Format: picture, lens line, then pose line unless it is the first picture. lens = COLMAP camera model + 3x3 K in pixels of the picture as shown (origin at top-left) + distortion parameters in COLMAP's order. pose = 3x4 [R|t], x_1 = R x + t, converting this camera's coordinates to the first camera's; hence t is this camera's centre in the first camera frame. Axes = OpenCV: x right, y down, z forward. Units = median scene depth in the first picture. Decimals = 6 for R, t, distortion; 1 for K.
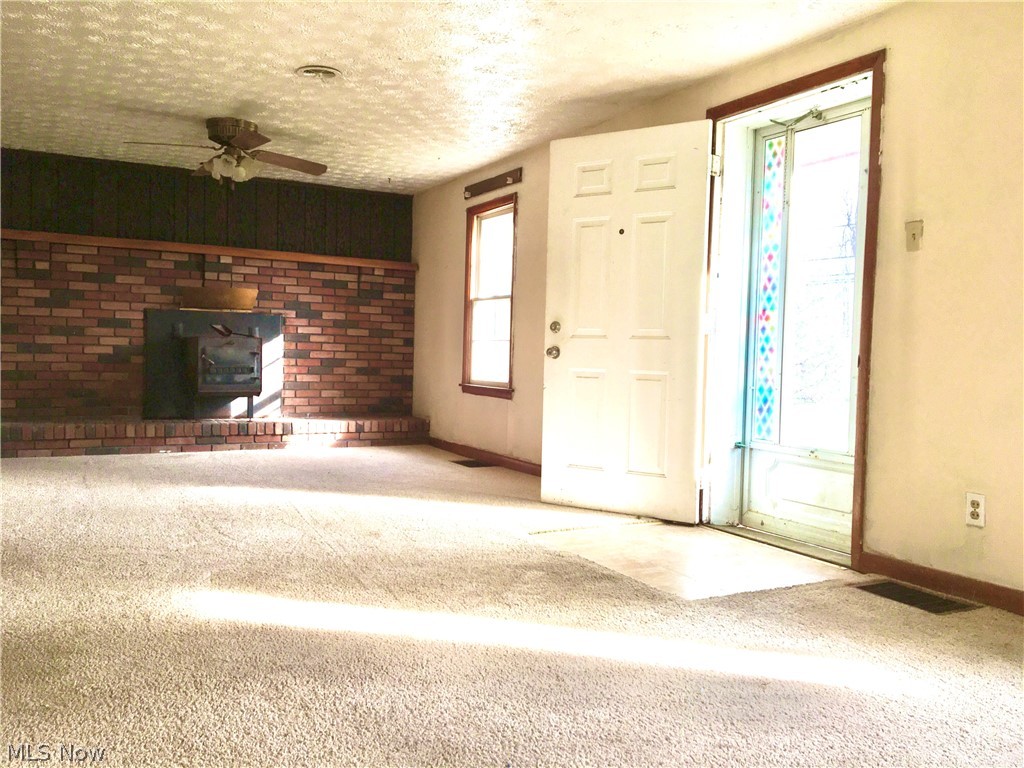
lens RADIAL K [[854.5, 0, 522.1], [0, 854.5, 382.9], [0, 0, 1]] dist [0.046407, -0.049051]
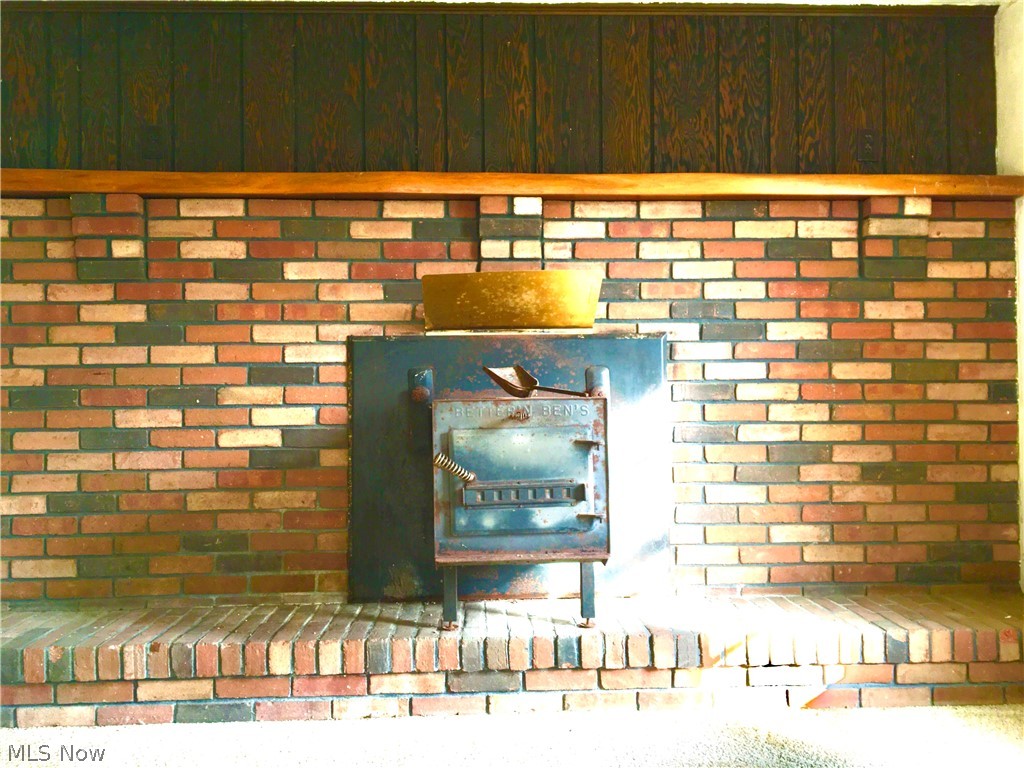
lens RADIAL K [[854.5, 0, 516.7], [0, 854.5, 385.1], [0, 0, 1]] dist [0.046407, -0.049051]
pose [[0.896801, -0.038226, -0.440779, -0.176504], [0.015644, 0.998377, -0.054755, -0.037654], [0.442157, 0.042209, 0.895944, 0.646184]]
